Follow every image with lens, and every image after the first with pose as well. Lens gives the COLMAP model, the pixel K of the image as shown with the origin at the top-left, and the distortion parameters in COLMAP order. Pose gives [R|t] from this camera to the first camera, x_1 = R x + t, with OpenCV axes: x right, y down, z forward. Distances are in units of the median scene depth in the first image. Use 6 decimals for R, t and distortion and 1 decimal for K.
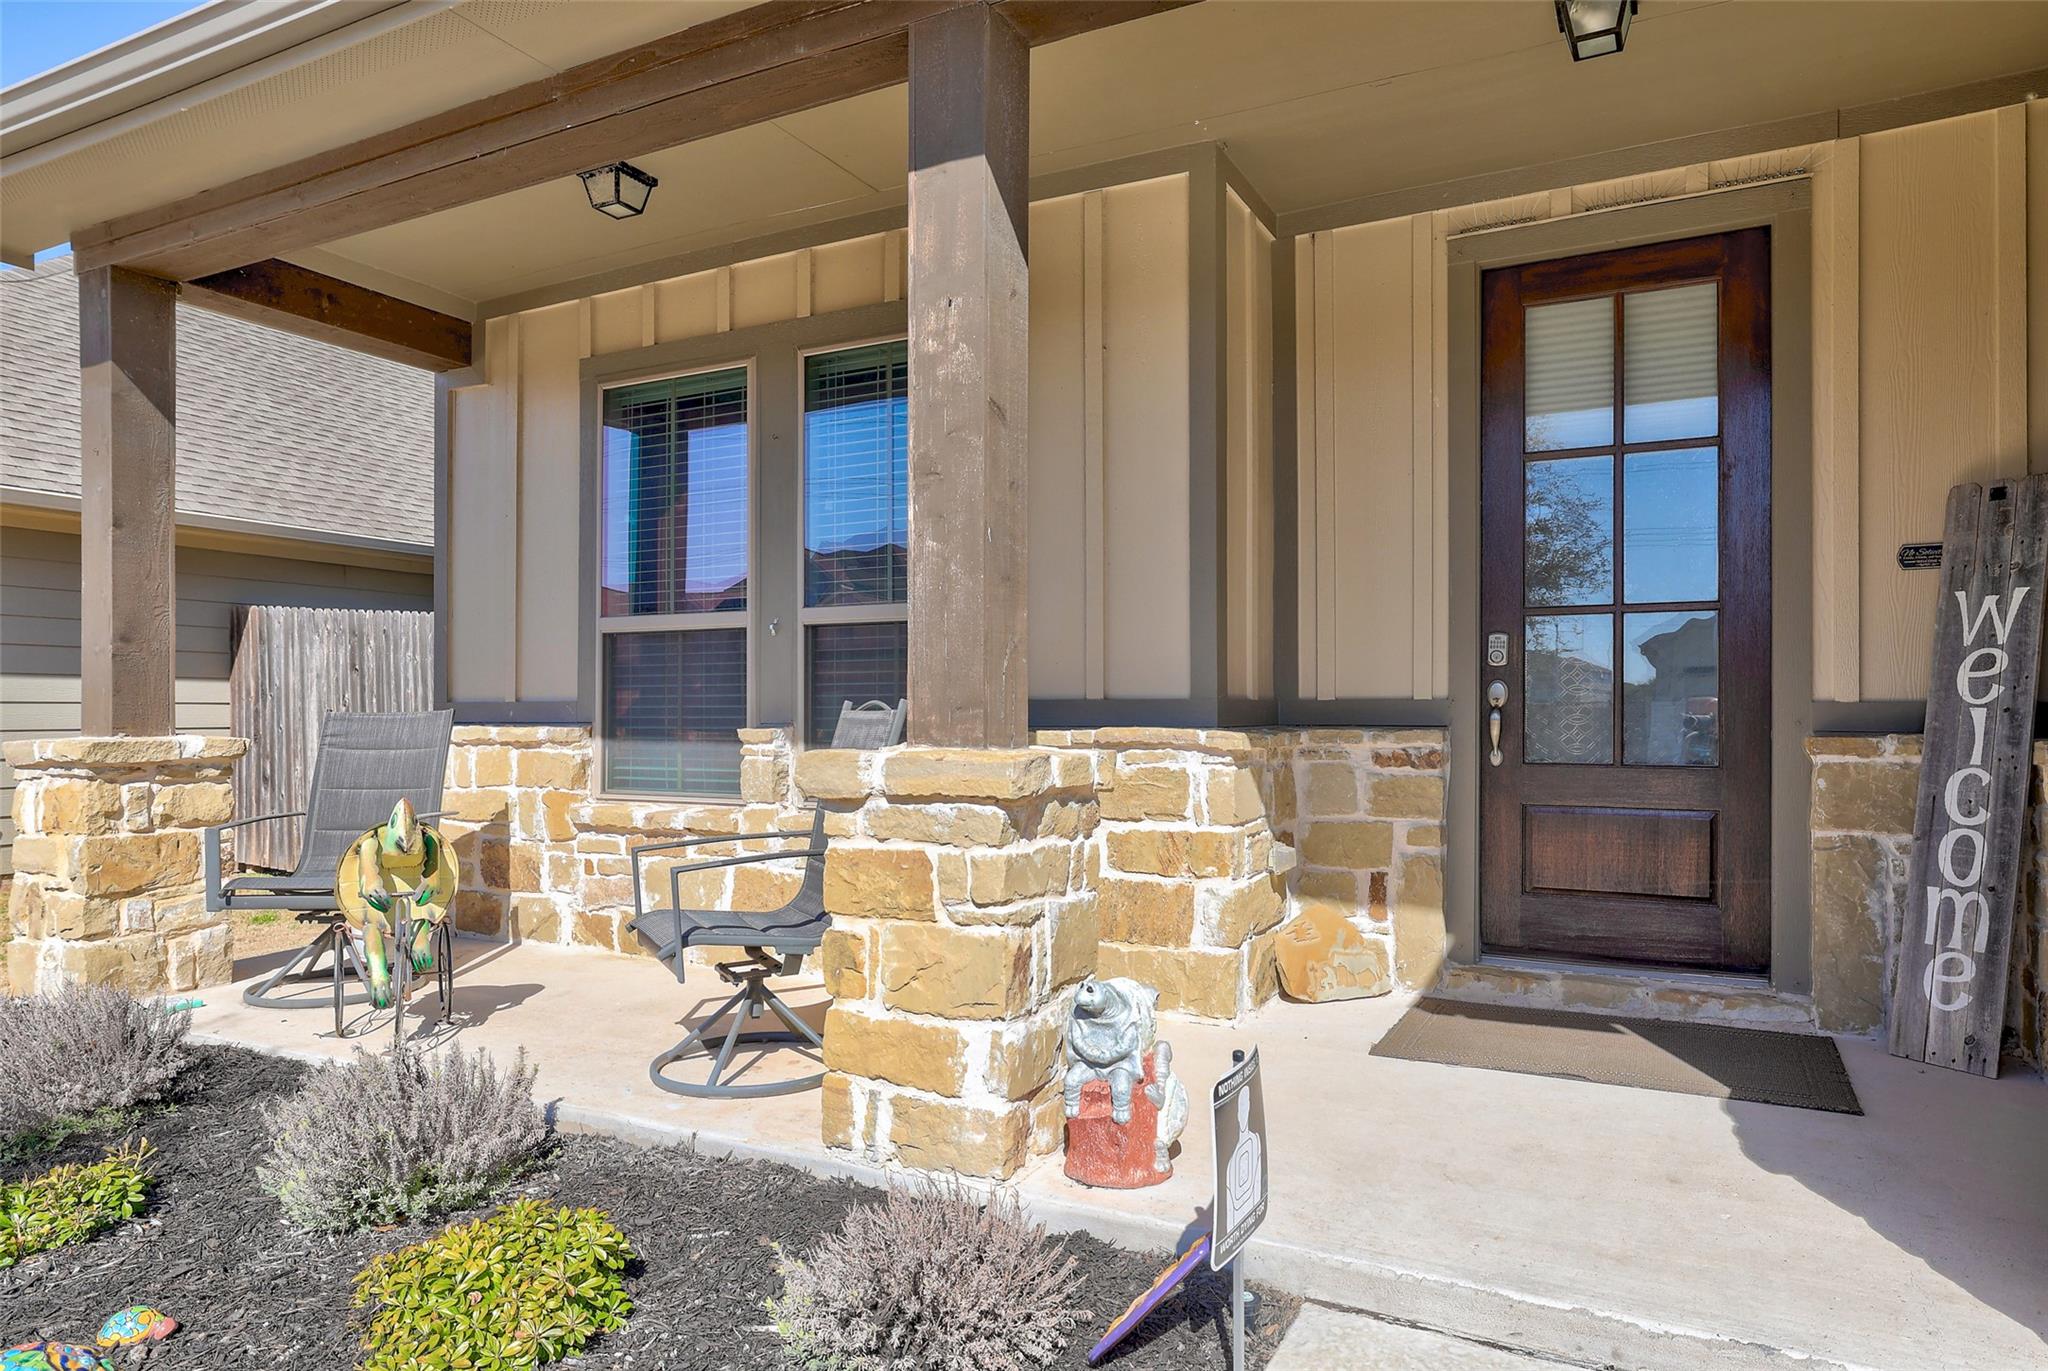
lens RADIAL K [[1237.8, 0, 1037.3], [0, 1237.8, 700.0], [0, 0, 1]] dist [-0.001236, 0.000448]
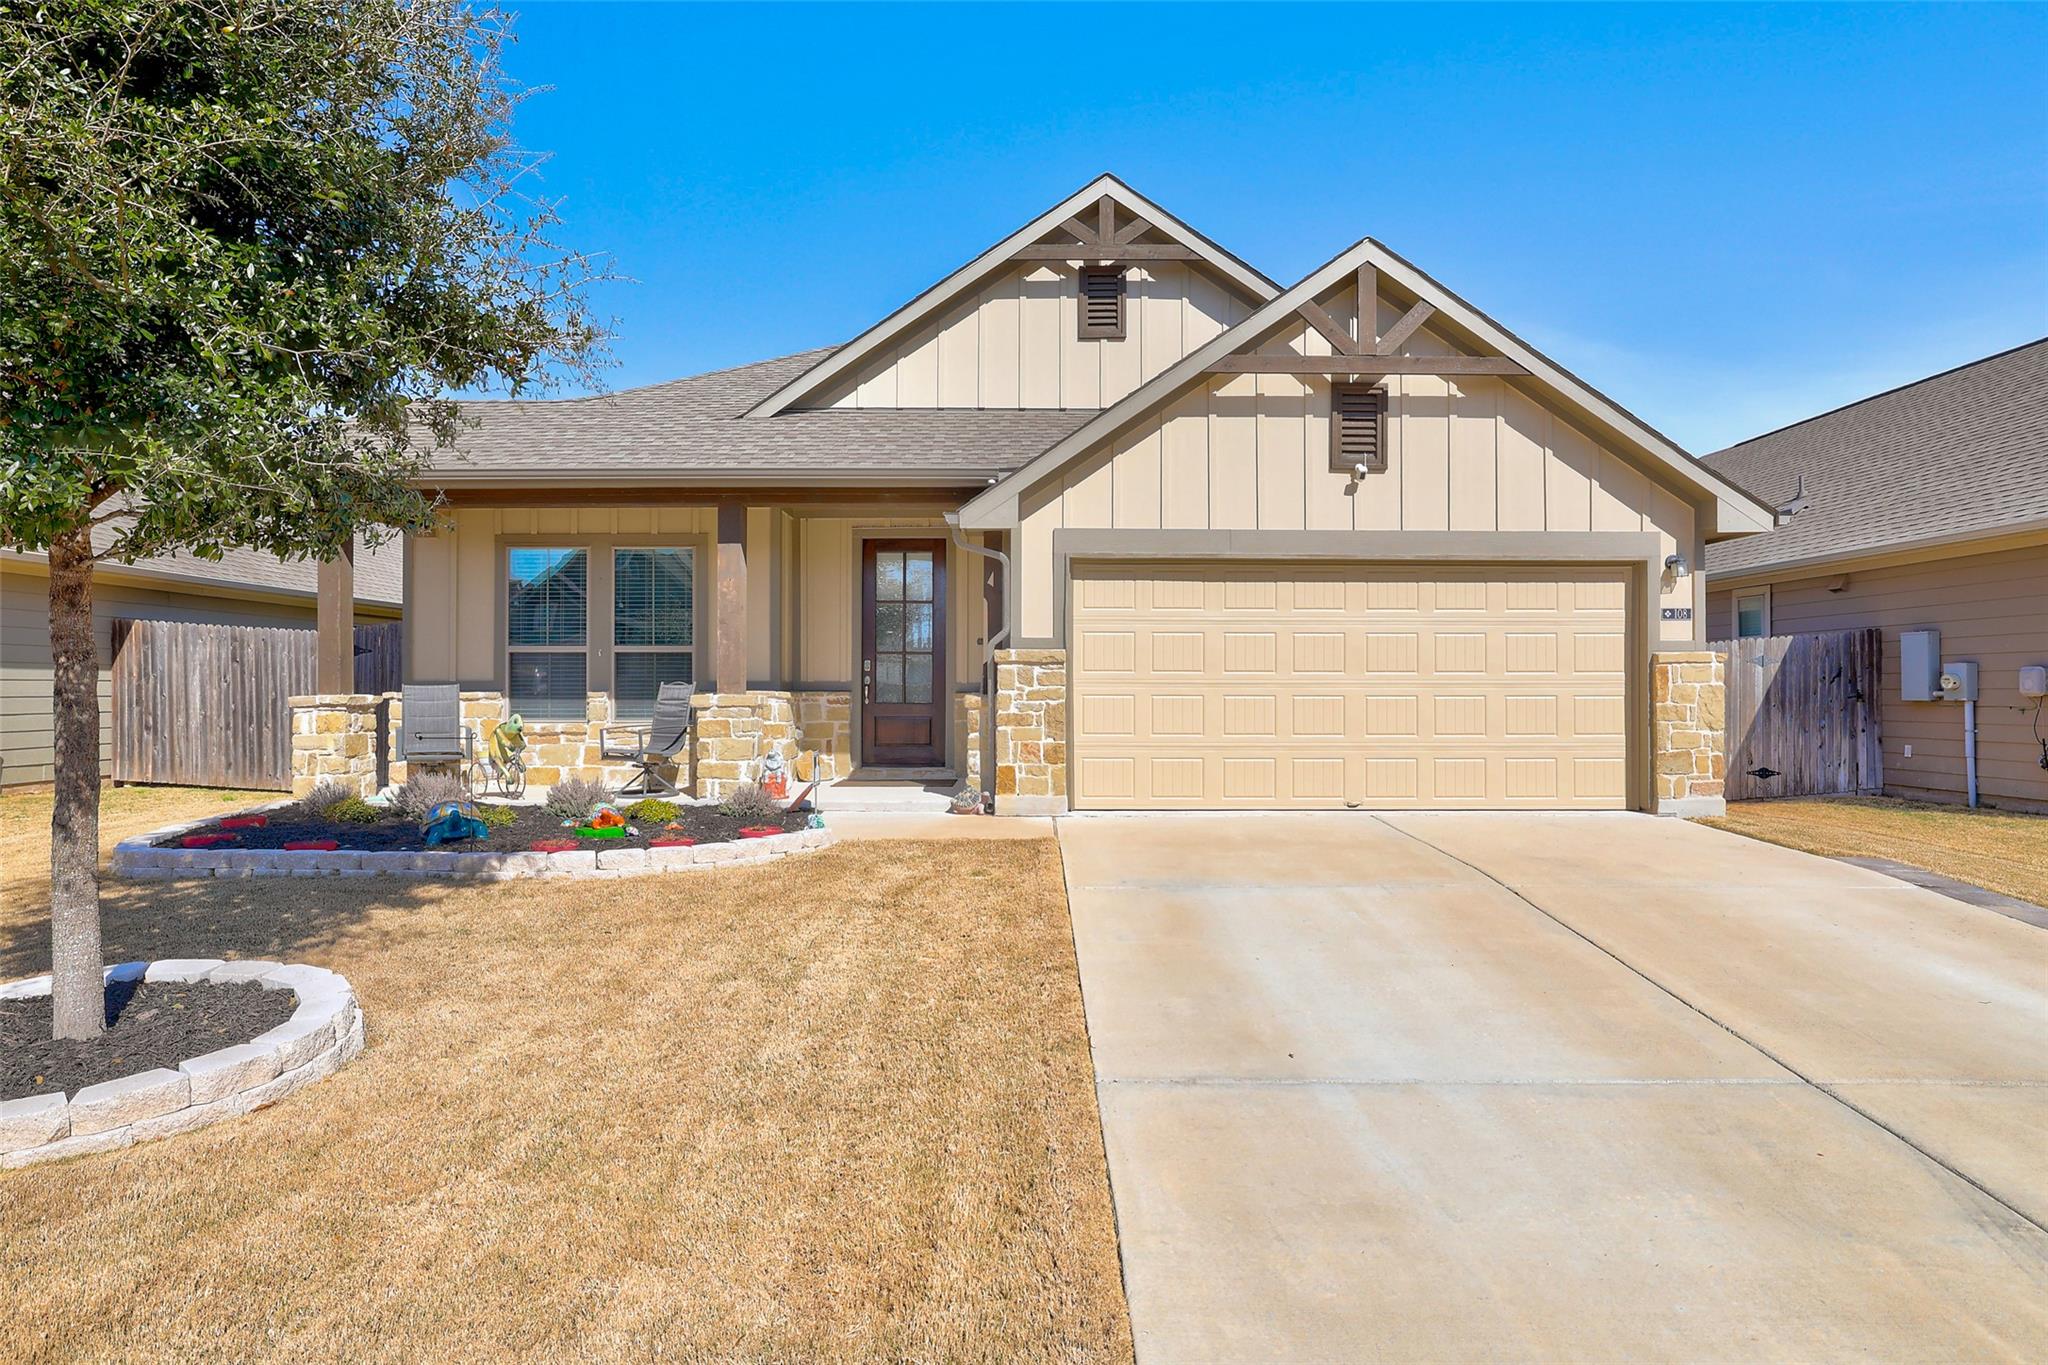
lens RADIAL K [[1022.2, 0, 1017.3], [0, 1022.2, 685.6], [0, 0, 1]] dist [0.000728, 0.000076]
pose [[0.883741, 0.001219, 0.467975, -0.473678], [-0.004618, 0.999971, 0.006115, -0.007942], [-0.467953, -0.007565, 0.883721, -1.378318]]
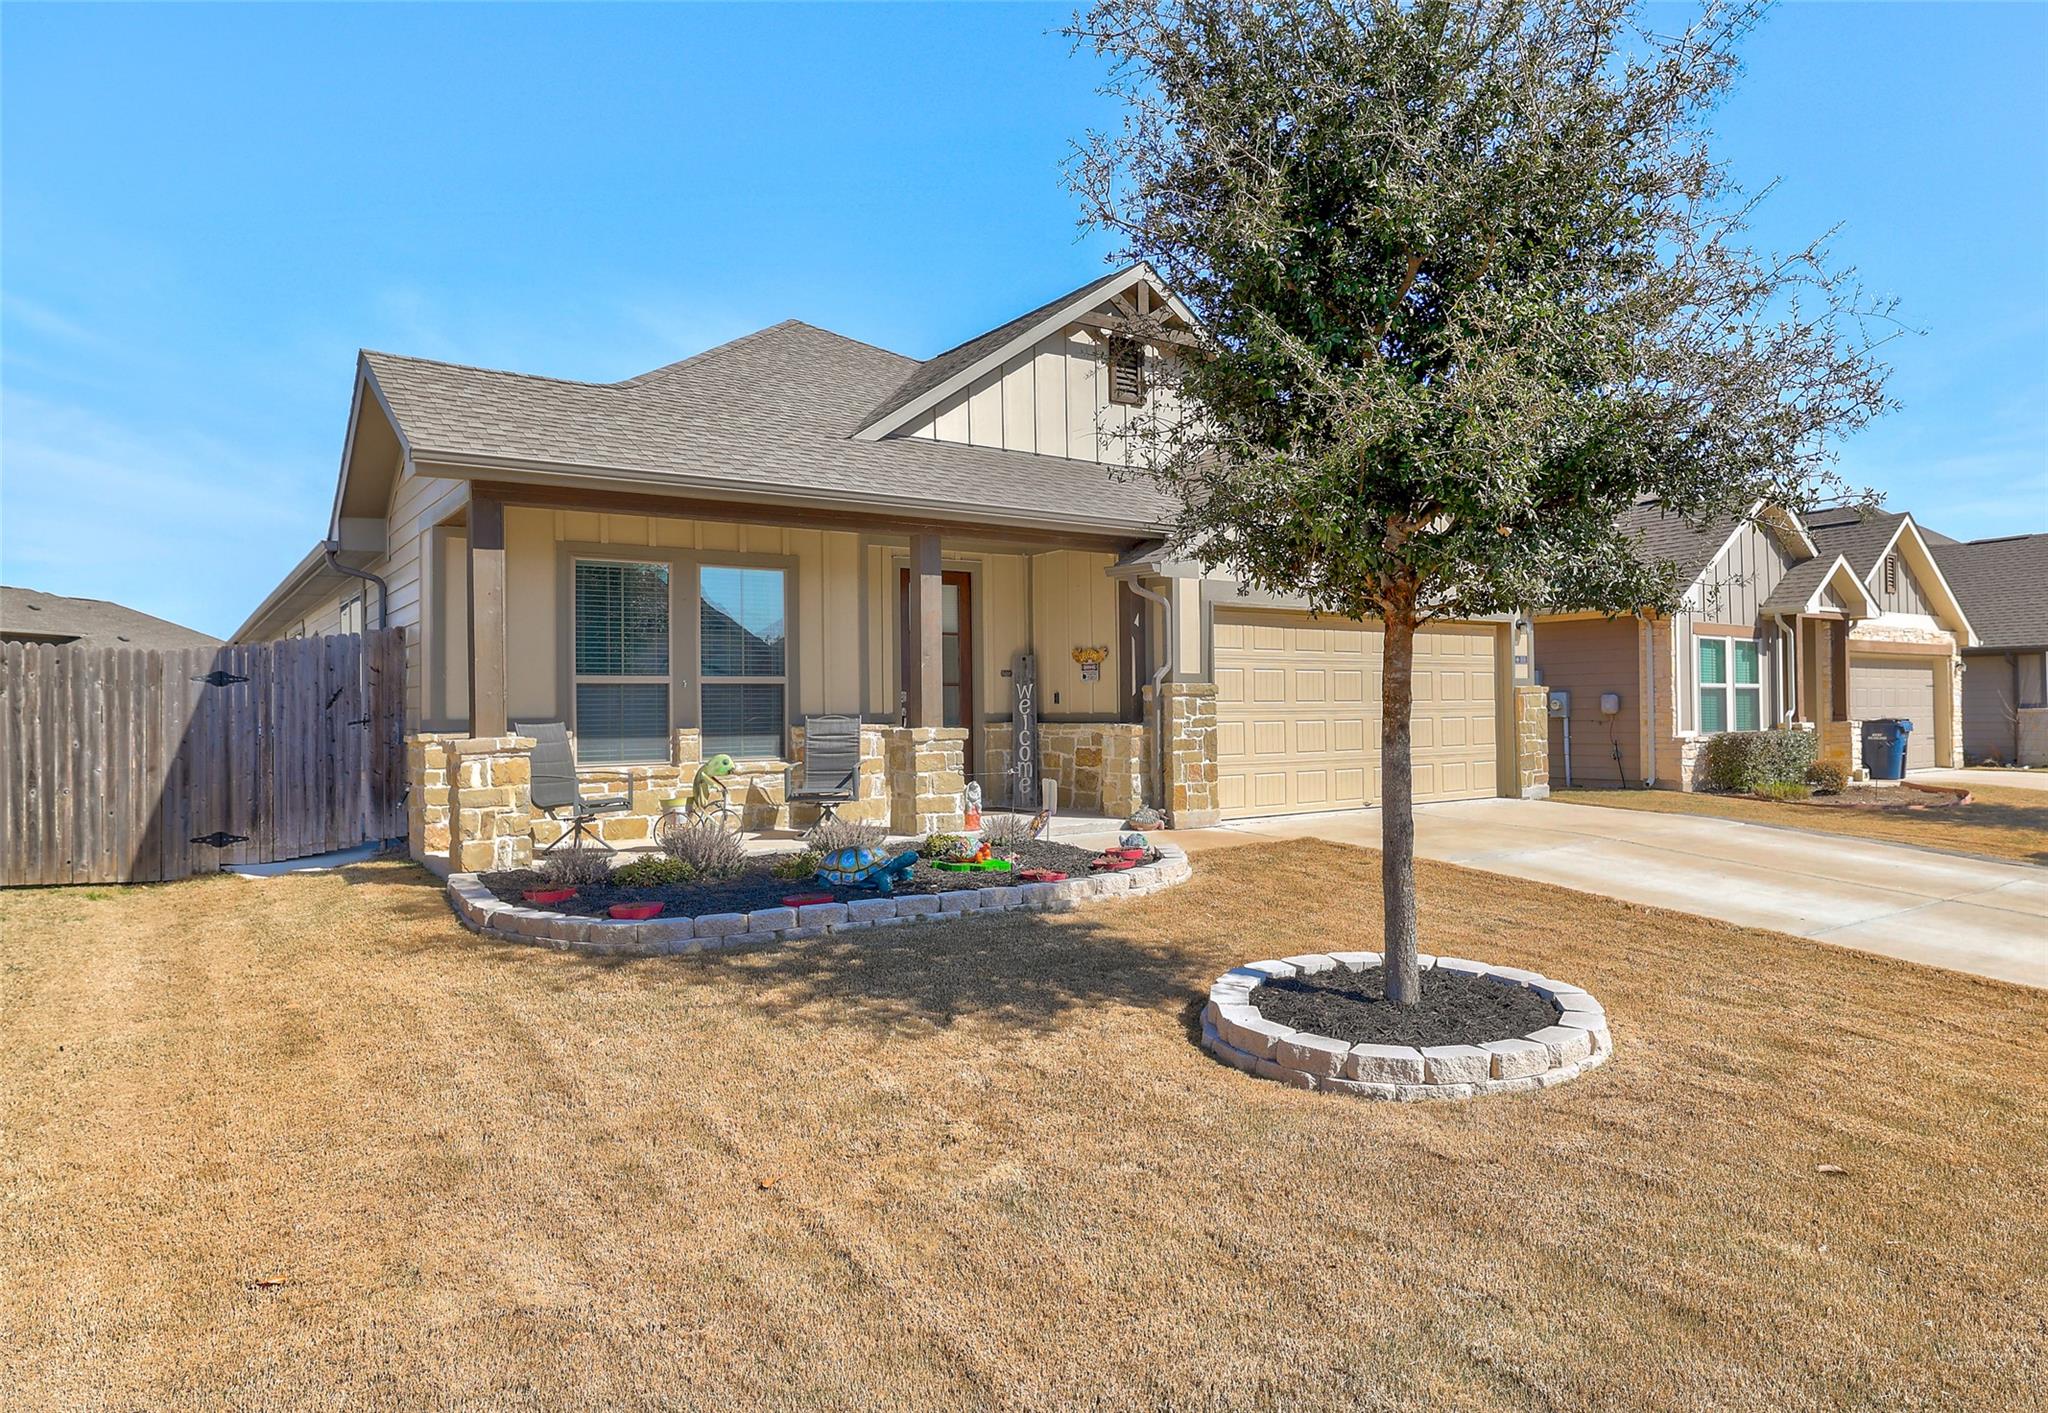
lens RADIAL K [[1085.0, 0, 1034.0], [0, 1085.0, 705.9], [0, 0, 1]] dist [-0.000489, 0.000125]
pose [[0.504207, -0.001343, 0.863582, -1.720245], [0.005337, 0.999985, -0.001561, -0.012936], [-0.863566, 0.005396, 0.504206, -0.587576]]
